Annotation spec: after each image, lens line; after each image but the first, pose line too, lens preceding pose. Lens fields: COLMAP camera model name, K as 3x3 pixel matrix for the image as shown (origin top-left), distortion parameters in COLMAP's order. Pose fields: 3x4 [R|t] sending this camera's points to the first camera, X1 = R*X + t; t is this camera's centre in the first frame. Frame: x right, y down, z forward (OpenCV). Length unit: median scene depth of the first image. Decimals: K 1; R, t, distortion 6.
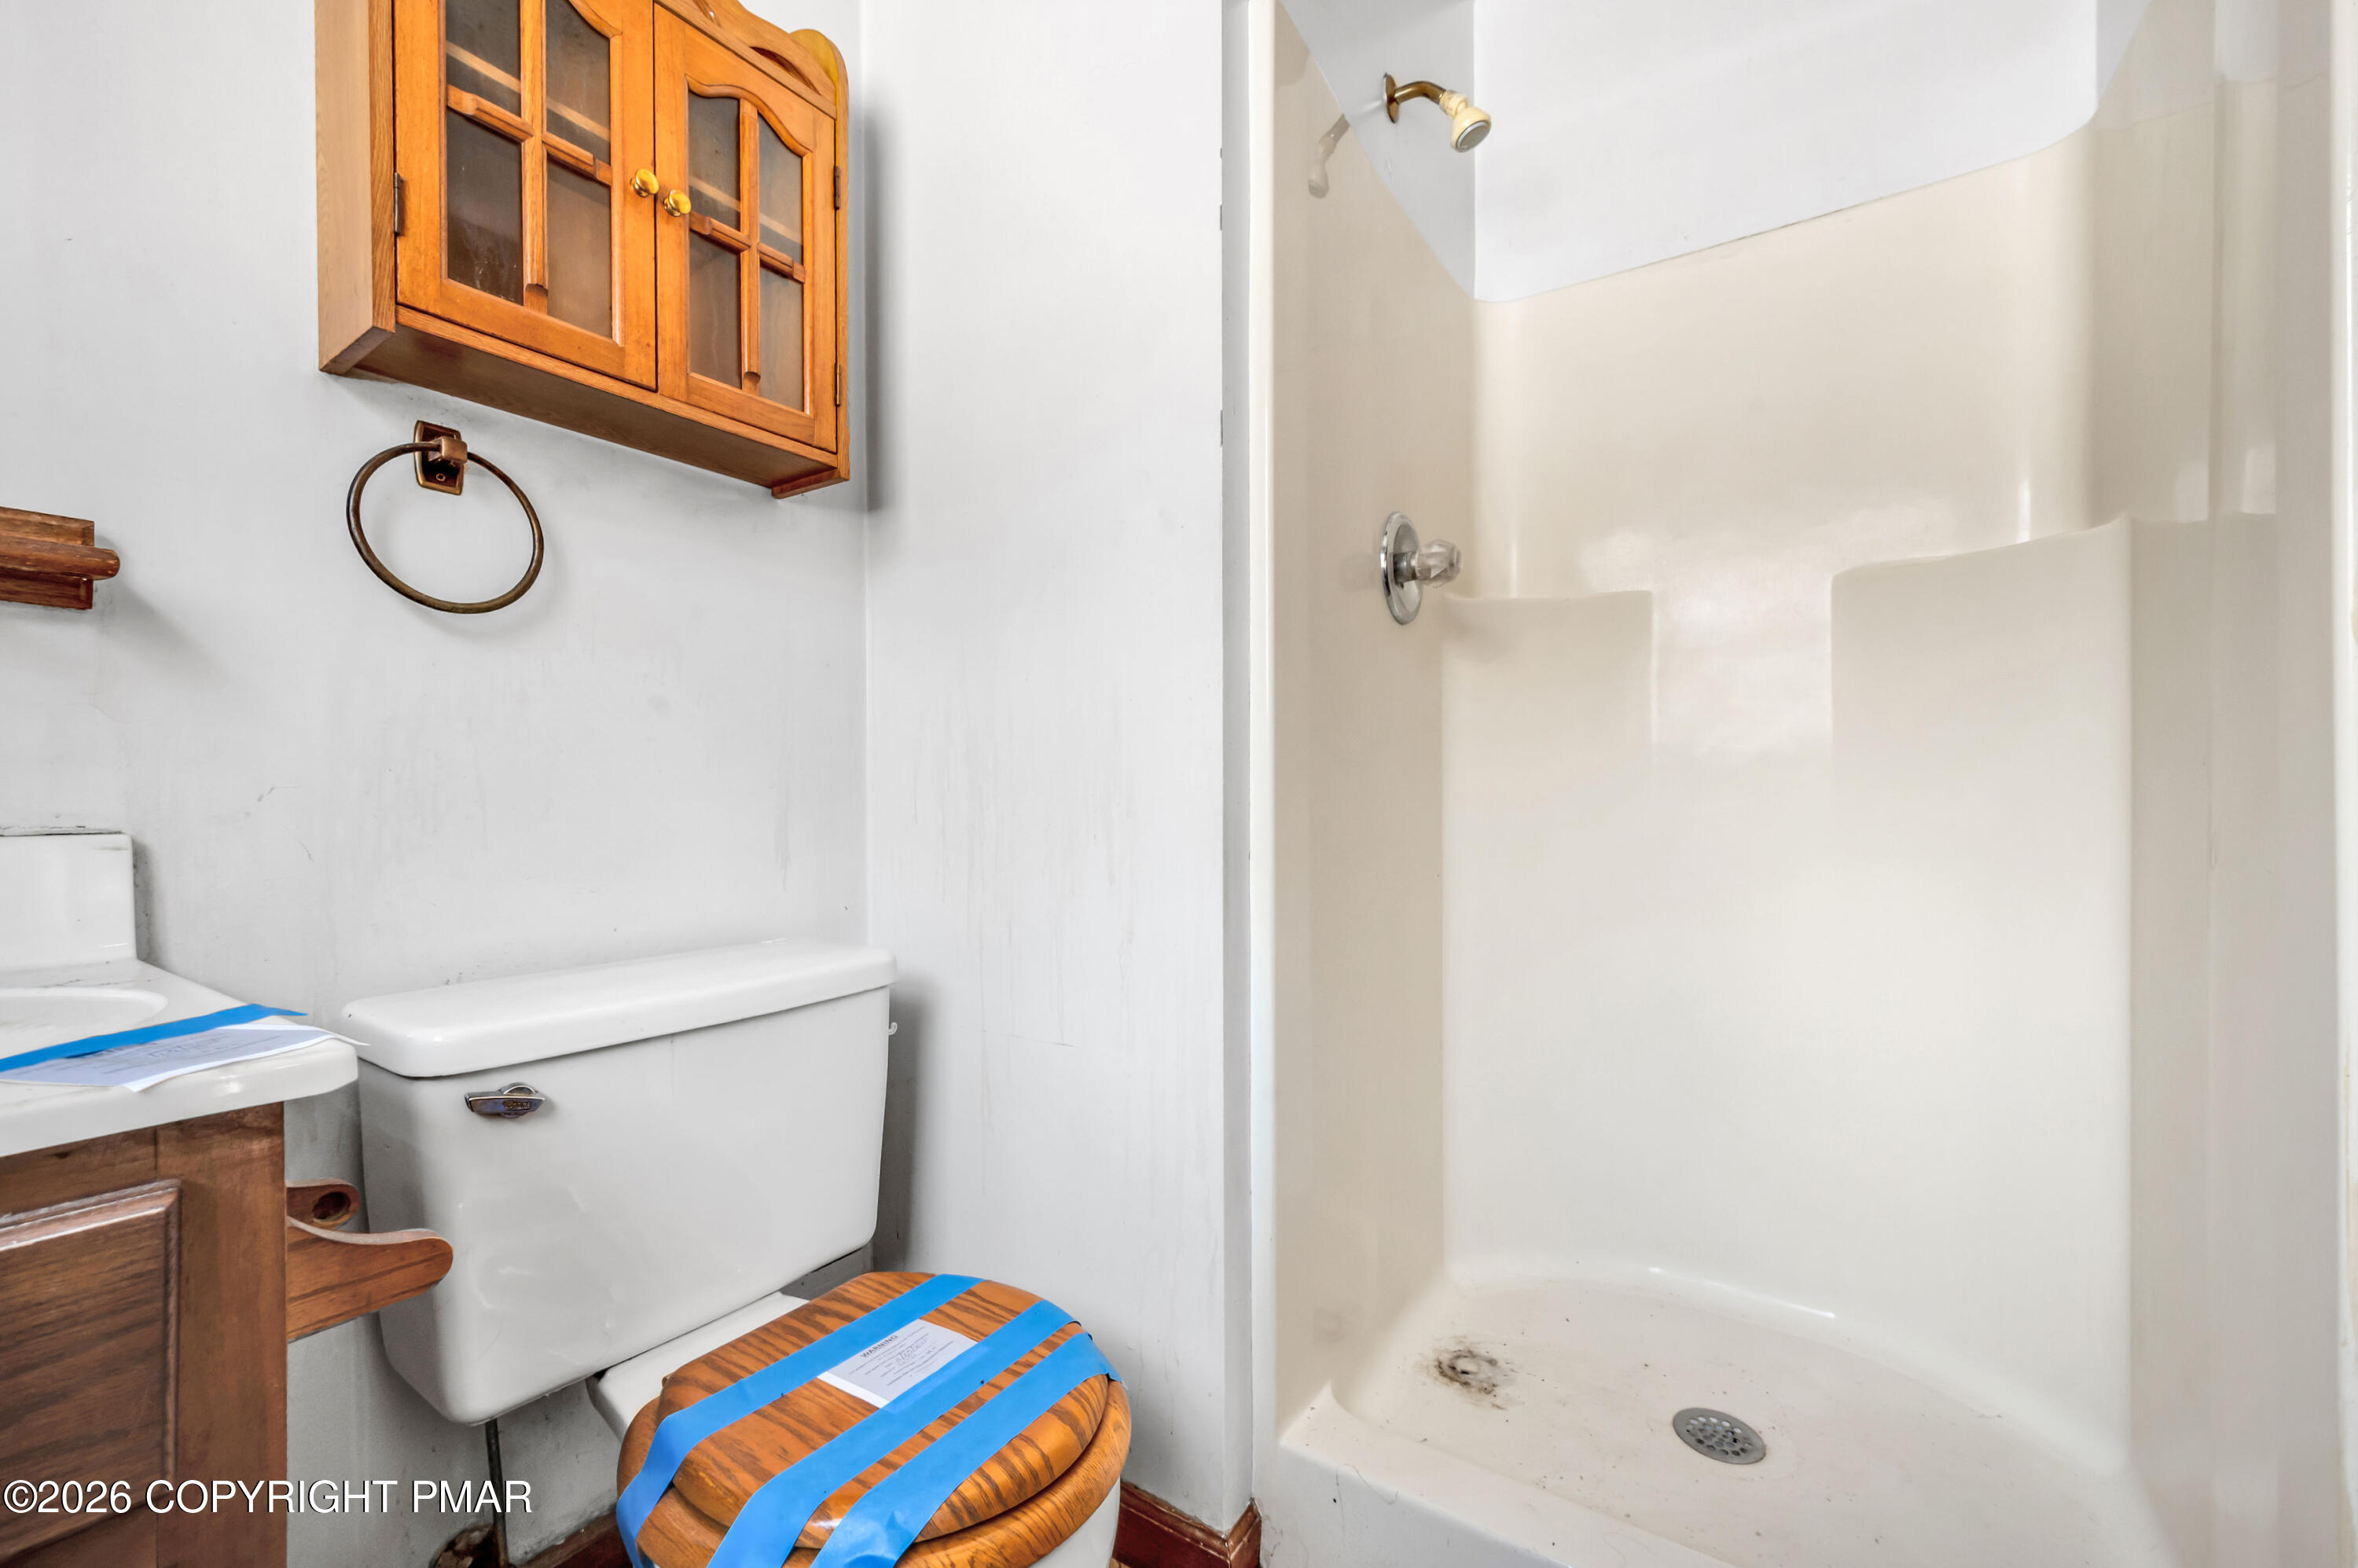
lens RADIAL K [[971.6, 0, 1125.4], [0, 971.6, 801.3], [0, 0, 1]] dist [-0.000151, 0.000102]
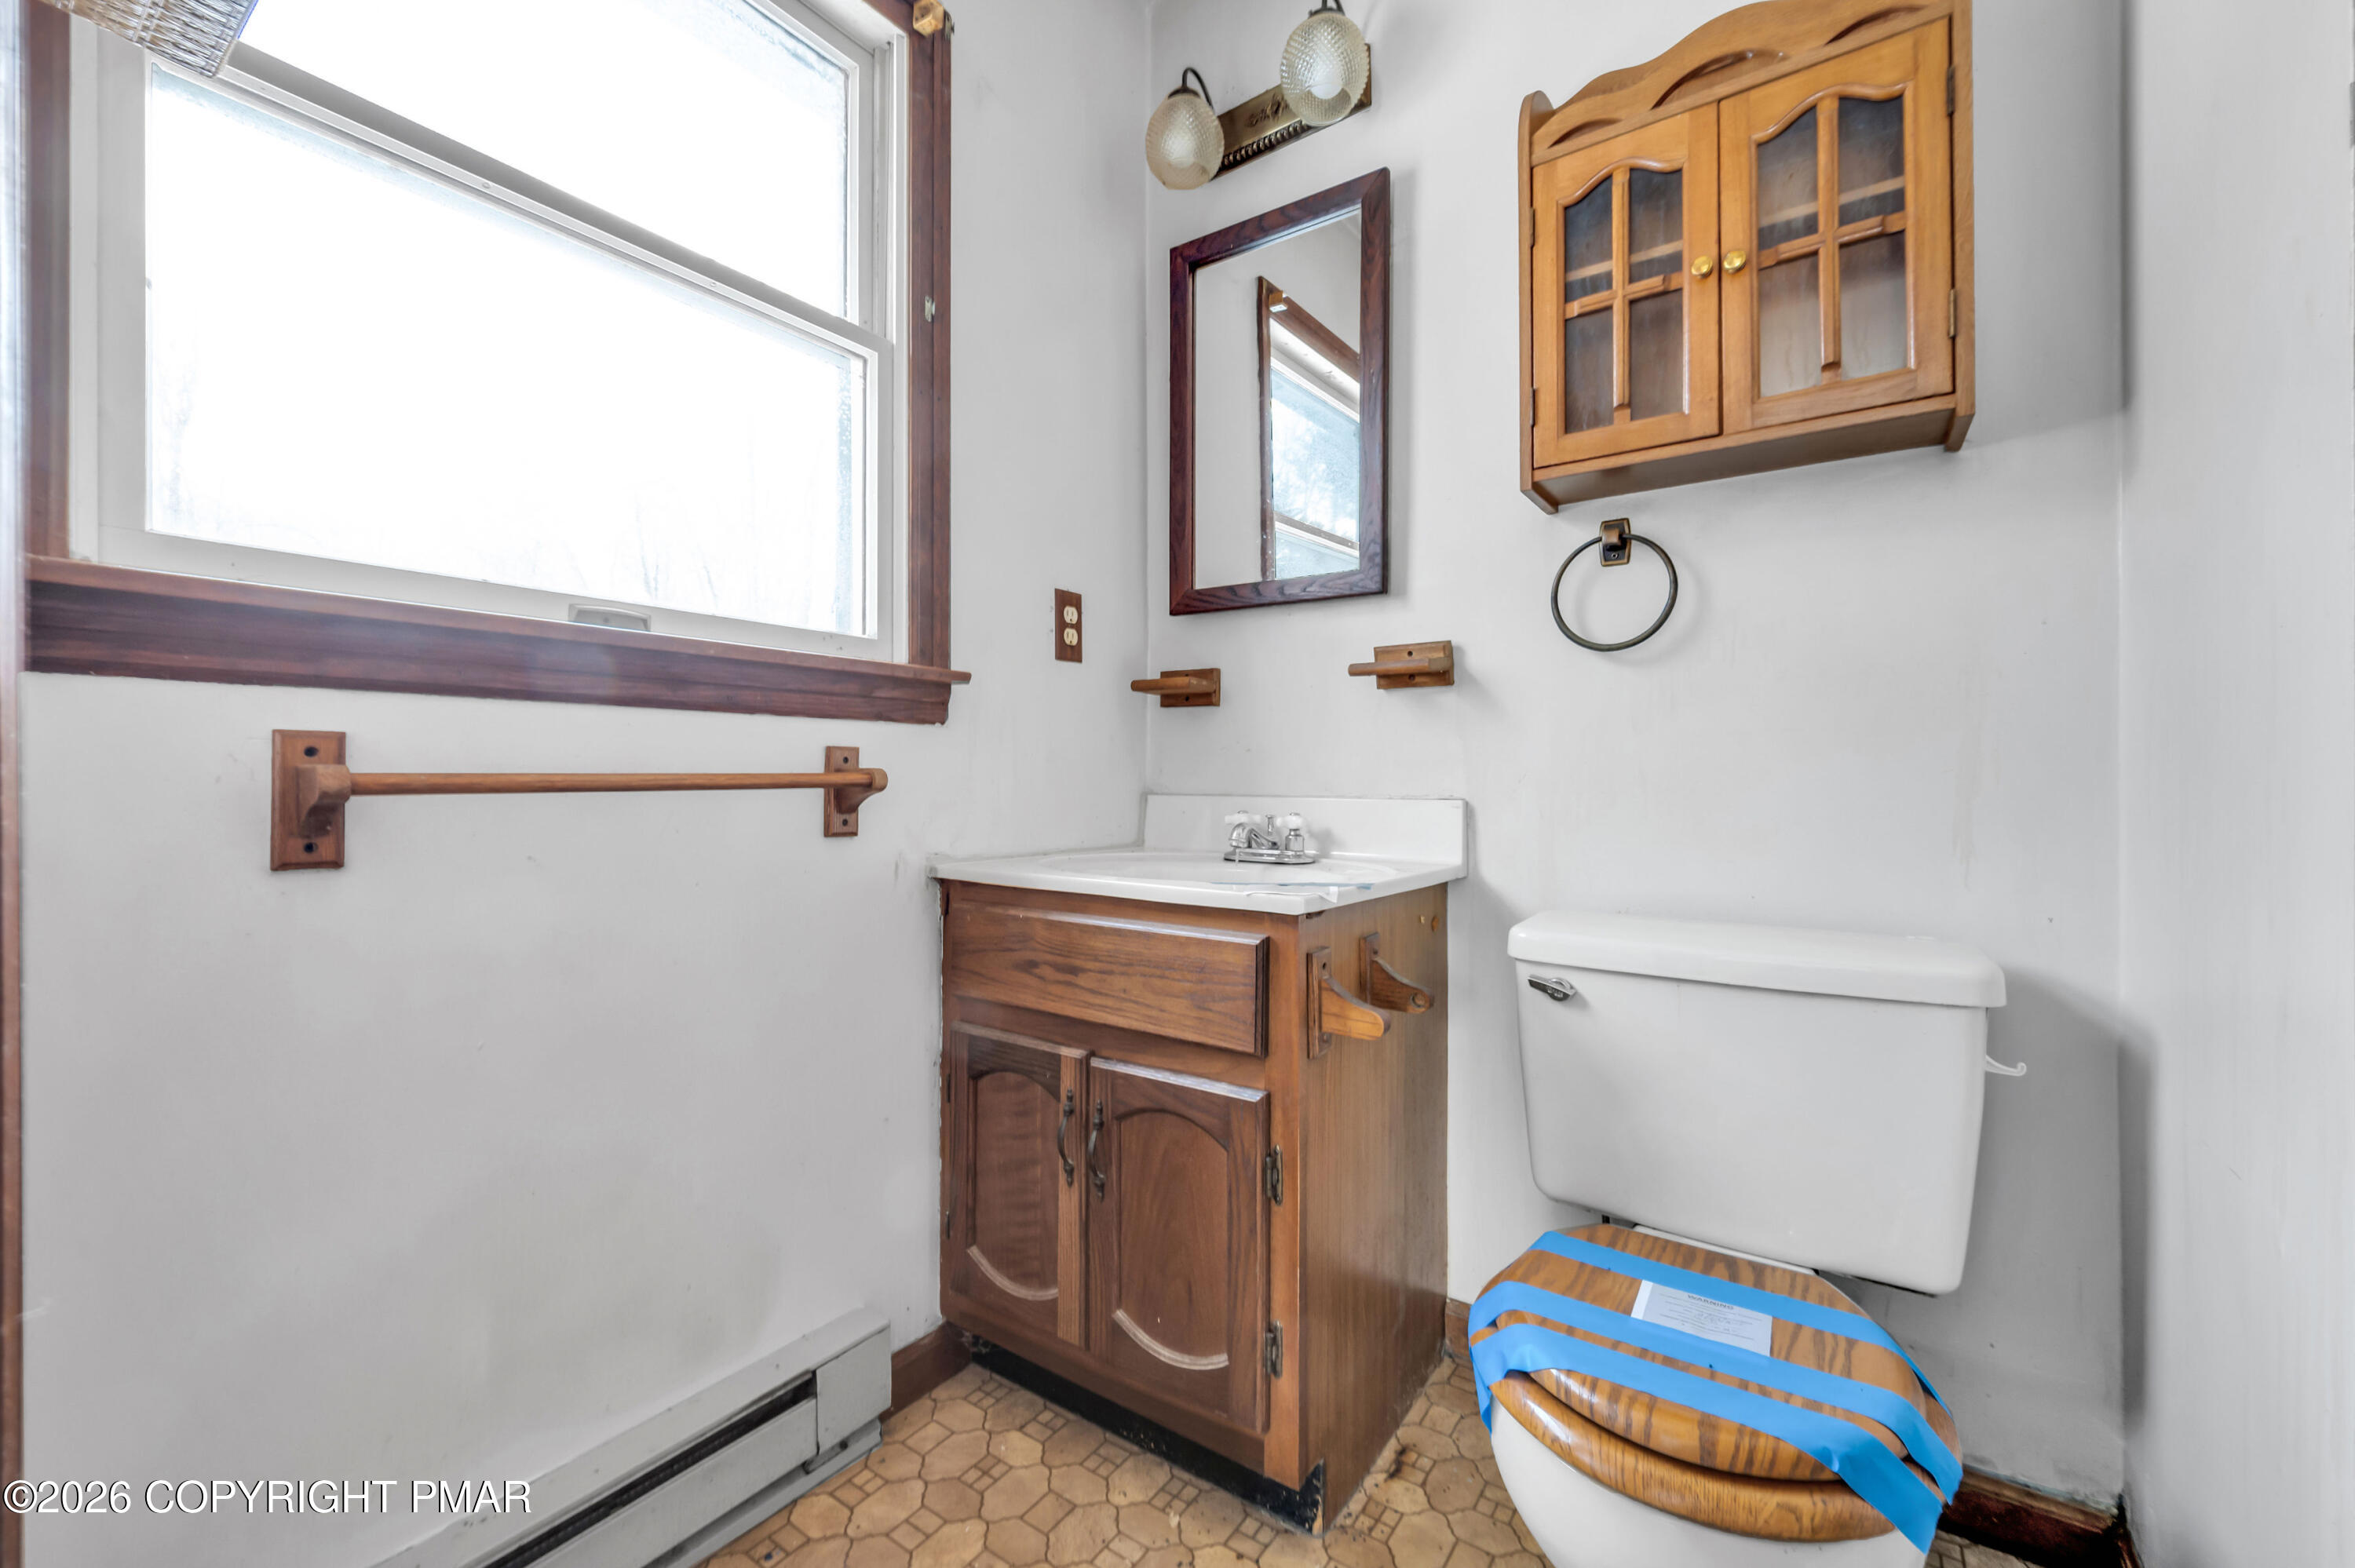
lens RADIAL K [[930.3, 0, 1170.0], [0, 930.3, 785.8], [0, 0, 1]] dist [0.001306, 0.000115]
pose [[0.007500, 0.007377, -0.999945, 0.674531], [-0.009083, 0.999932, 0.007308, -0.002224], [0.999931, 0.009028, 0.007567, 0.358034]]
